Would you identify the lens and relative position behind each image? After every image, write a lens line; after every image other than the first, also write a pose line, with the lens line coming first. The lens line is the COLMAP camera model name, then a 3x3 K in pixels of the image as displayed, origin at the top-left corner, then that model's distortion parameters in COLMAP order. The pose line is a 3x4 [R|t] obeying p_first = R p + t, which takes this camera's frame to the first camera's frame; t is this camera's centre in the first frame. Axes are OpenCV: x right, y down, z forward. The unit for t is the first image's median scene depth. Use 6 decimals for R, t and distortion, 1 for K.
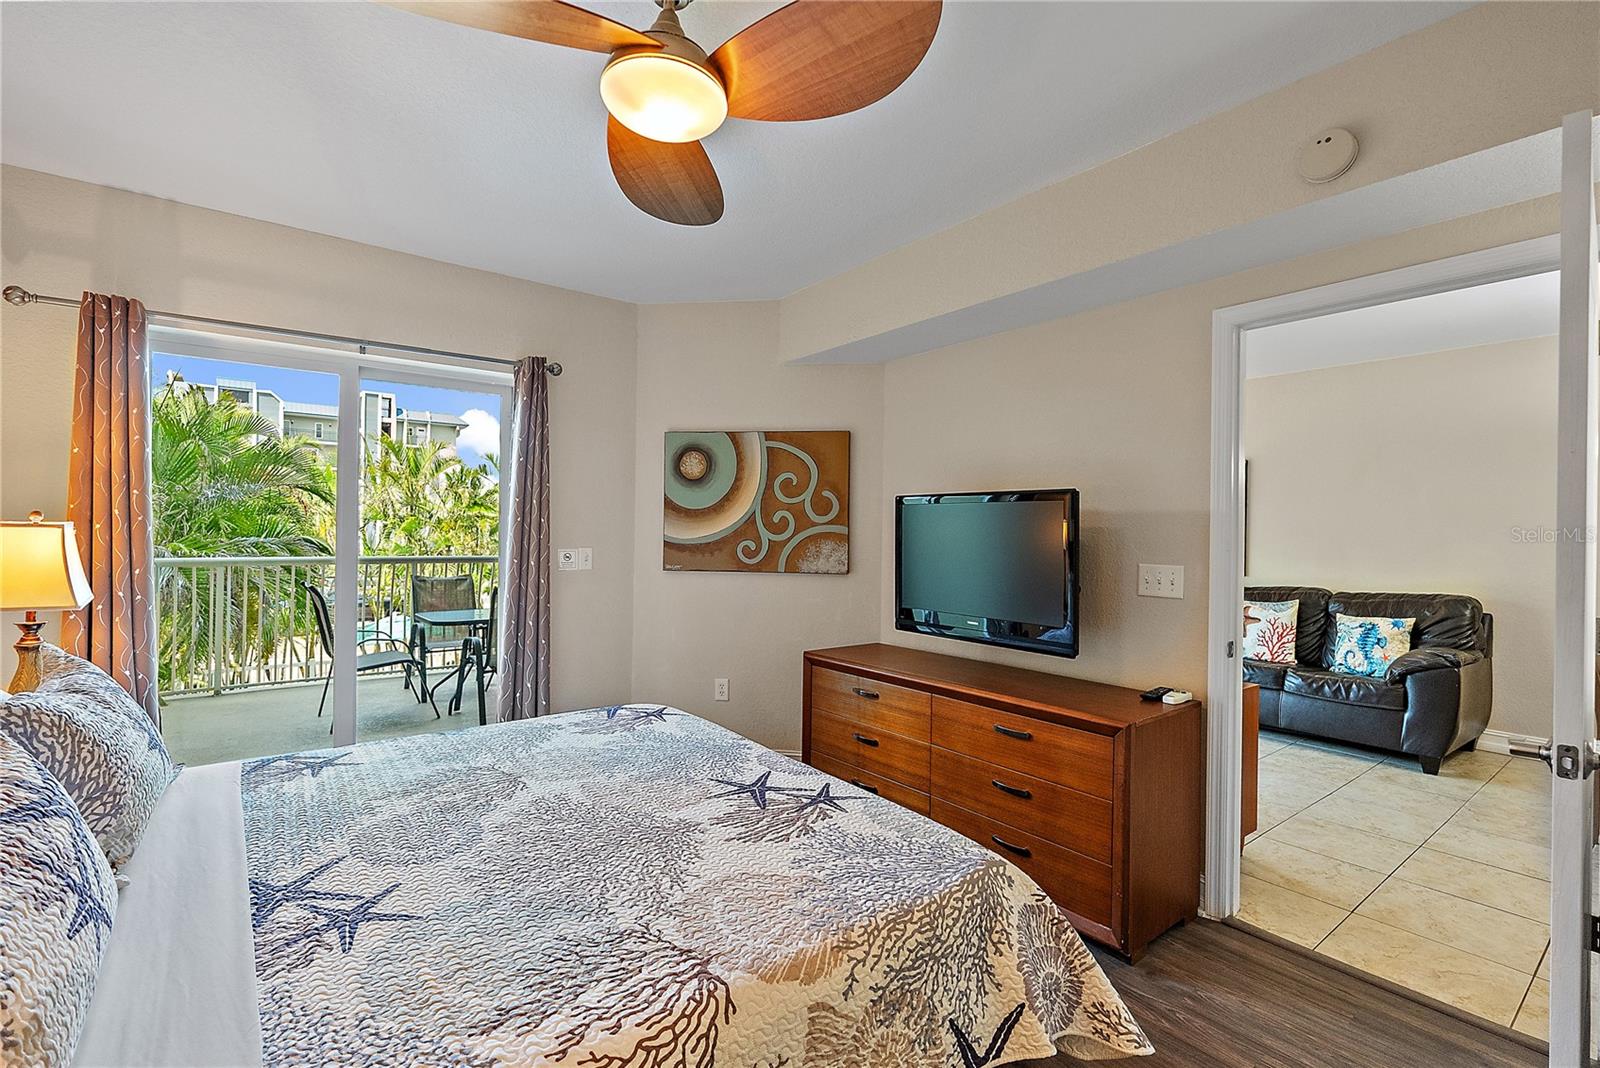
lens RADIAL K [[732.2, 0, 802.8], [0, 732.2, 526.9], [0, 0, 1]] dist [-0.001261, 0.000742]
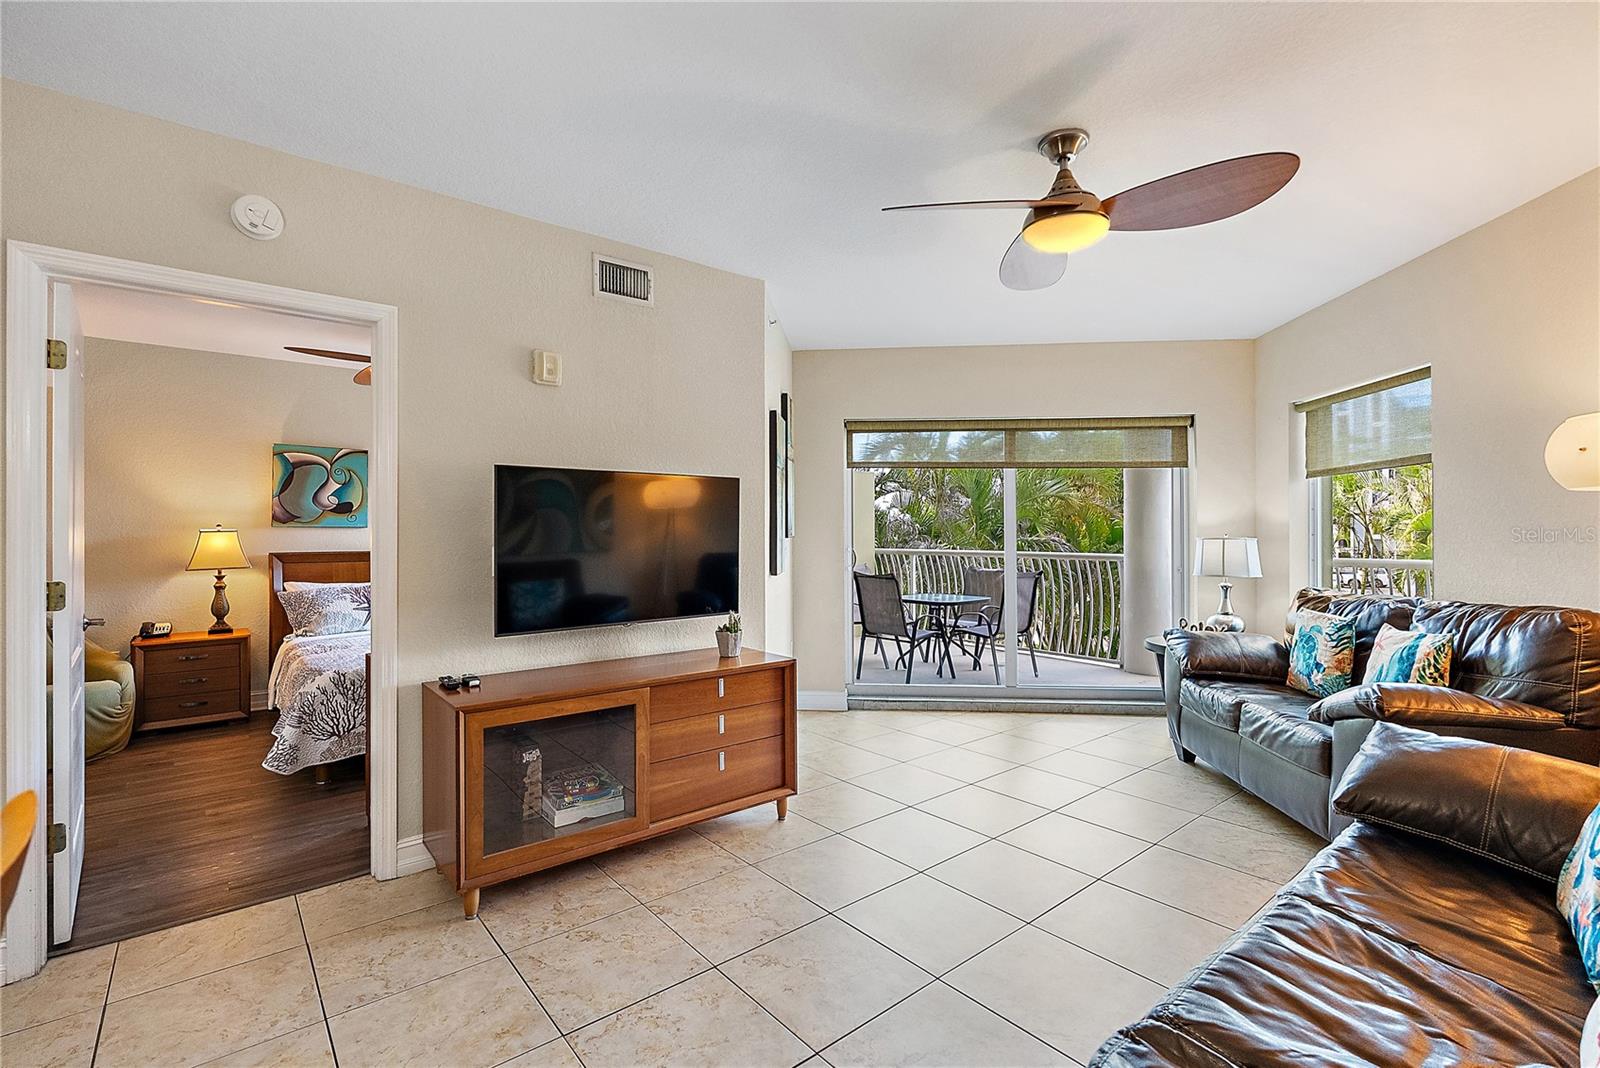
lens RADIAL K [[732.2, 0, 801.7], [0, 732.2, 526.5], [0, 0, 1]] dist [-0.001261, 0.000742]
pose [[0.022675, -0.024088, -0.999453, 0.951875], [0.010022, 0.999665, -0.023866, 0.030502], [0.999693, -0.009475, 0.022909, 0.907749]]
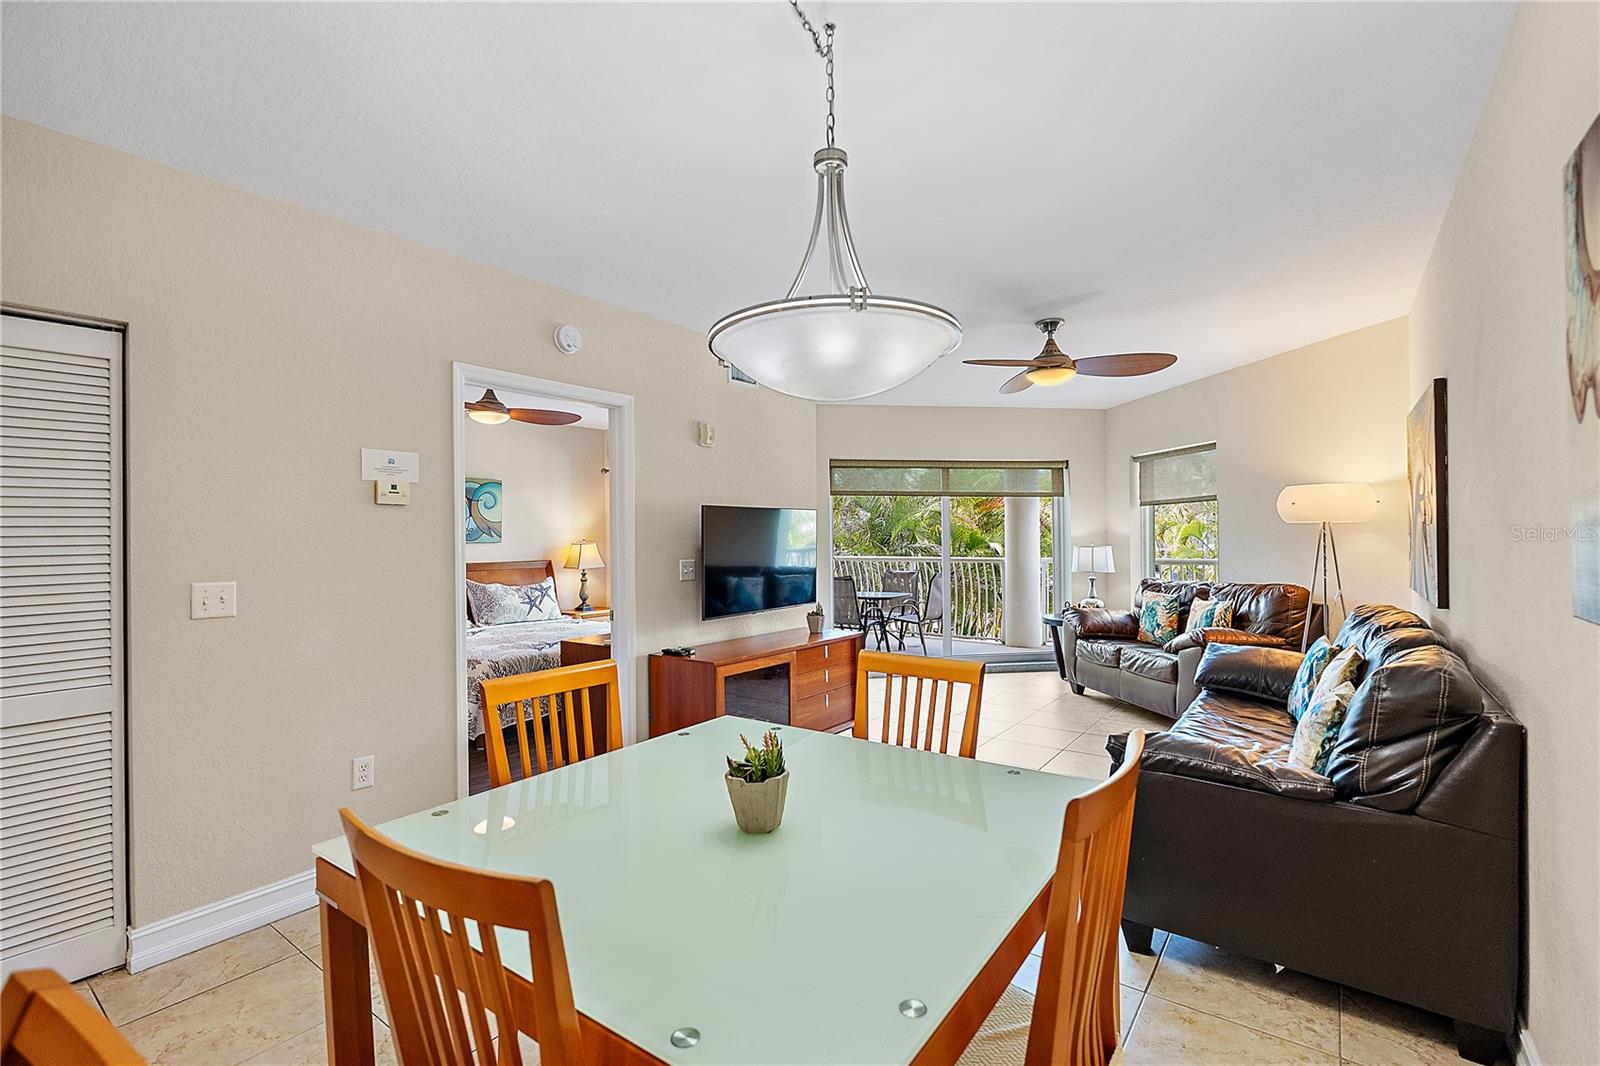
lens RADIAL K [[732.2, 0, 812.9], [0, 732.2, 530.5], [0, 0, 1]] dist [-0.001261, 0.000742]
pose [[0.268739, -0.027239, -0.962828, 1.243499], [0.021365, 0.999523, -0.022314, 0.017240], [0.962976, -0.014574, 0.269193, 0.560971]]
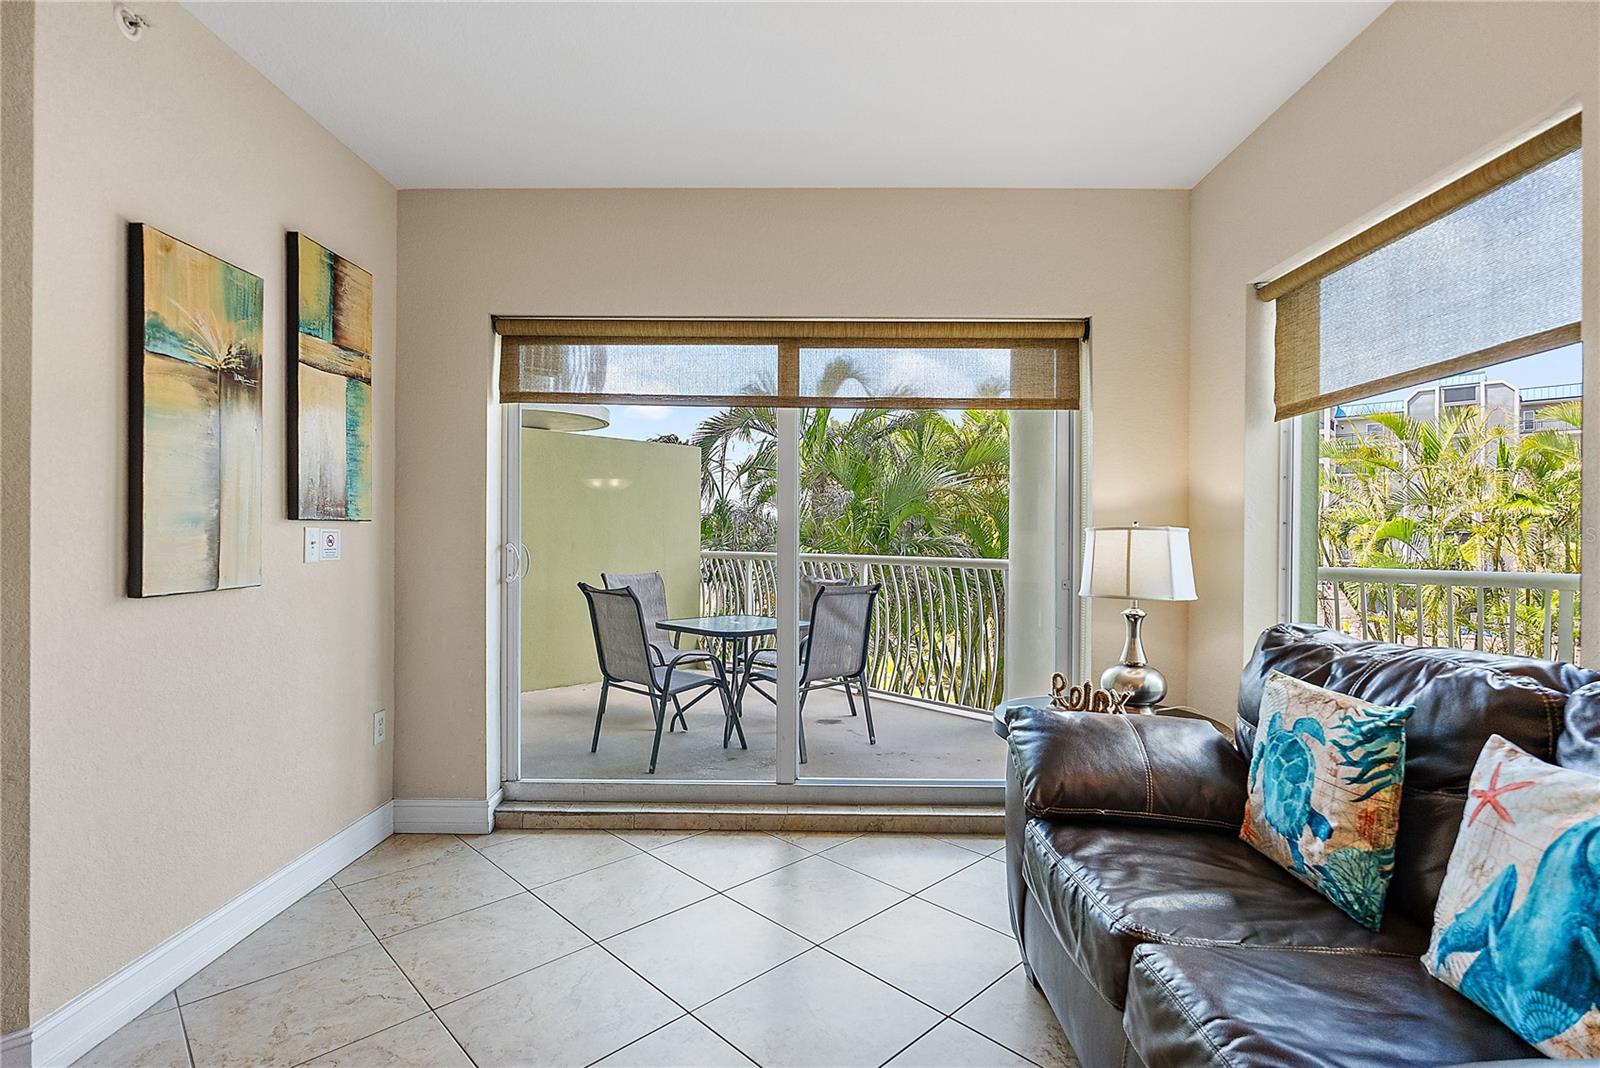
lens RADIAL K [[770.1, 0, 808.1], [0, 770.1, 532.4], [0, 0, 1]] dist [-0.000849, 0.003871]
pose [[0.107313, -0.022290, -0.993975, 0.503419], [0.000795, 0.999750, -0.022334, 0.044372], [0.994225, 0.001606, 0.107303, 1.210995]]
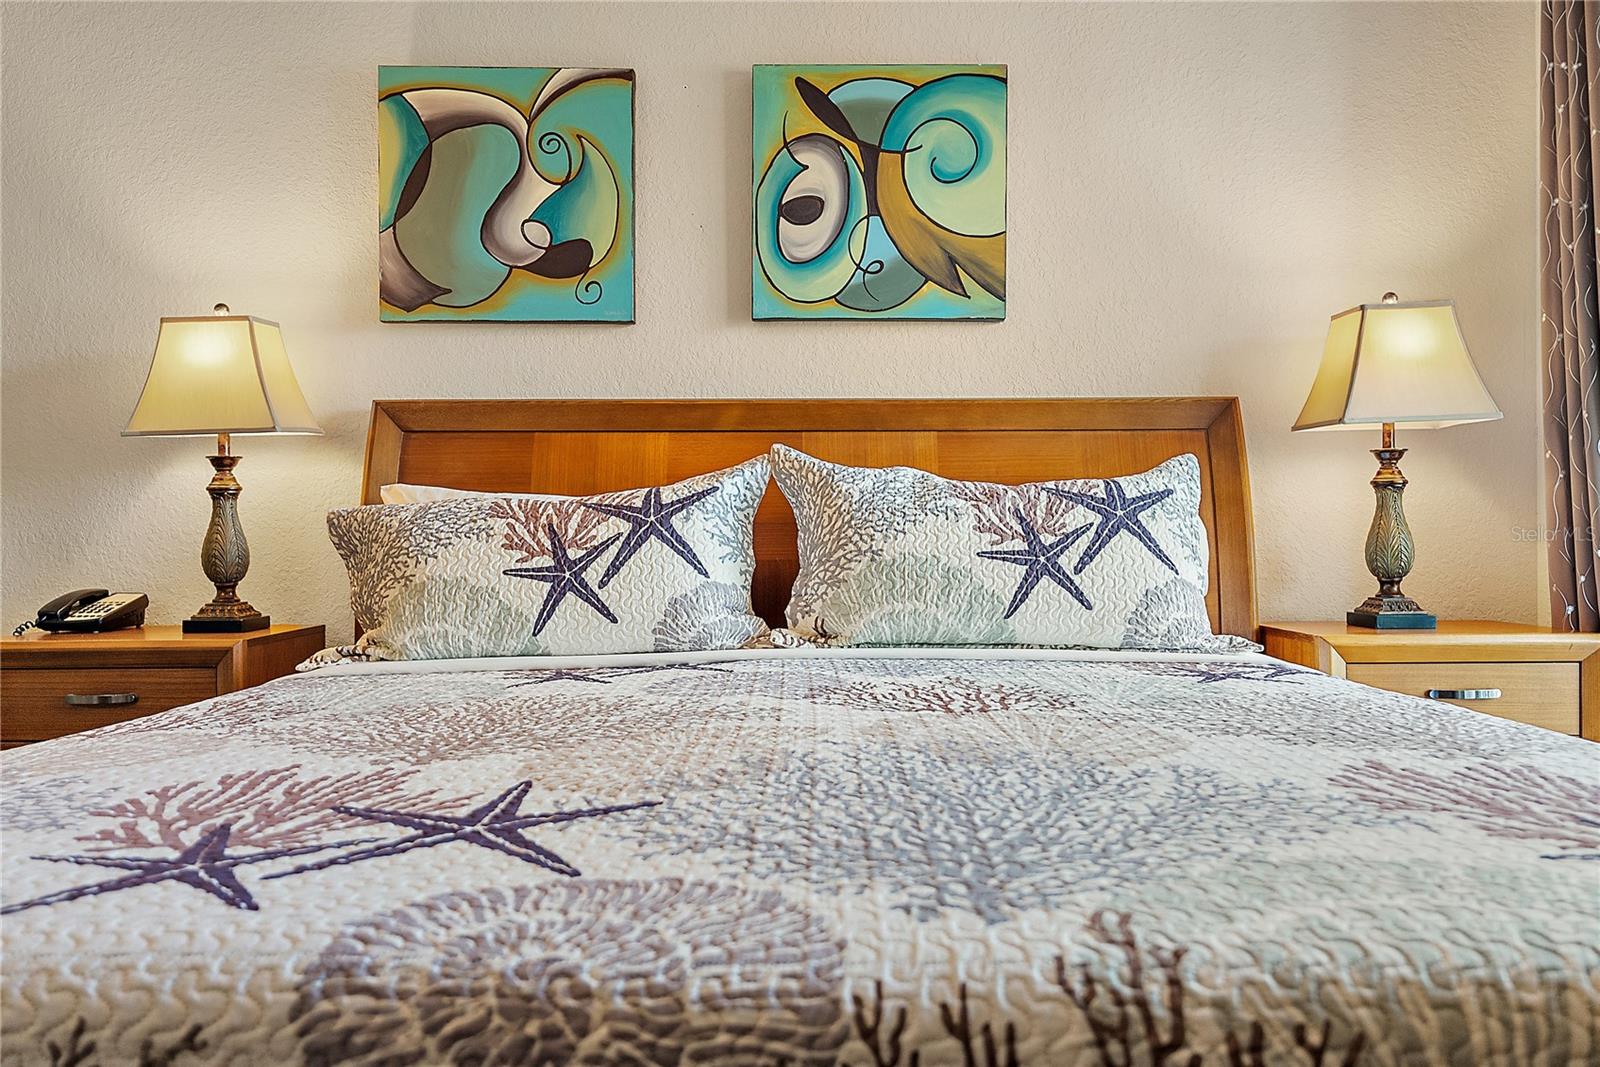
lens RADIAL K [[1194.7, 0, 797.8], [0, 1194.7, 534.5], [0, 0, 1]] dist [0.010496, -0.011473]
pose [[-0.634557, -0.015262, -0.772725, 0.100328], [-0.001254, 0.999824, -0.018717, 0.118822], [0.772875, -0.010908, -0.634465, 0.652648]]
